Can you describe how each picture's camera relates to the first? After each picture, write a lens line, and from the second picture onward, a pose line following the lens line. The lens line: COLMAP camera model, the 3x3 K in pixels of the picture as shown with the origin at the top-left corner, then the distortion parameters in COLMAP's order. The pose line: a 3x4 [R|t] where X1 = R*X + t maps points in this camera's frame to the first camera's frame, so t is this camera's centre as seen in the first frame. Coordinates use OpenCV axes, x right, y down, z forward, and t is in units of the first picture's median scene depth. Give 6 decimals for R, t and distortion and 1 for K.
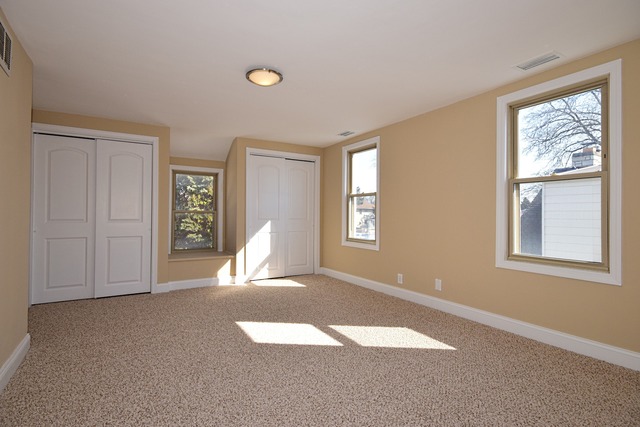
lens RADIAL K [[318.8, 0, 320.0], [0, 318.8, 213.5], [0, 0, 1]] dist [-0.000212, -0.000136]
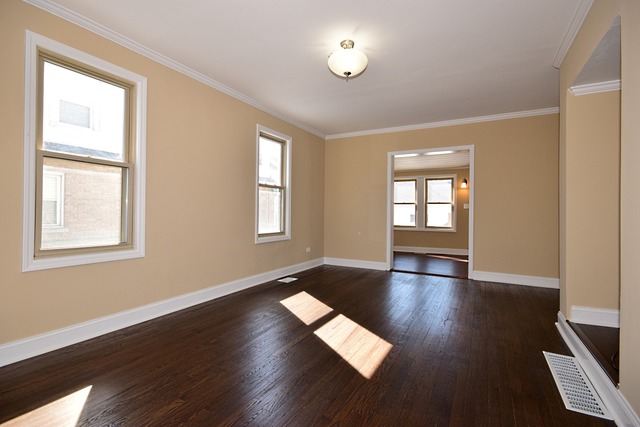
lens RADIAL K [[307.5, 0, 320.0], [0, 307.5, 213.5], [0, 0, 1]] dist [0.003872, 0.000387]
pose [[-0.501245, -0.019028, 0.865096, -0.472019], [-0.017888, 0.999772, 0.011626, 0.016285], [-0.865121, -0.009647, -0.501471, 0.907258]]
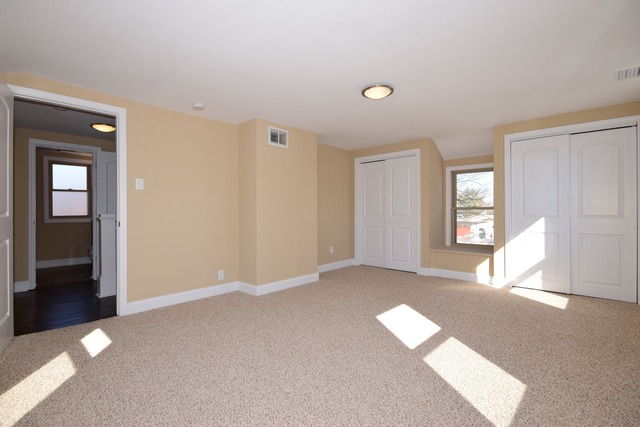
lens RADIAL K [[307.5, 0, 320.0], [0, 307.5, 213.5], [0, 0, 1]] dist [0.003872, 0.000387]
pose [[0.265621, 0.001736, -0.964076, 0.483055], [0.009374, 0.999946, 0.004383, 0.003242], [0.964032, -0.010202, 0.265591, 0.278758]]
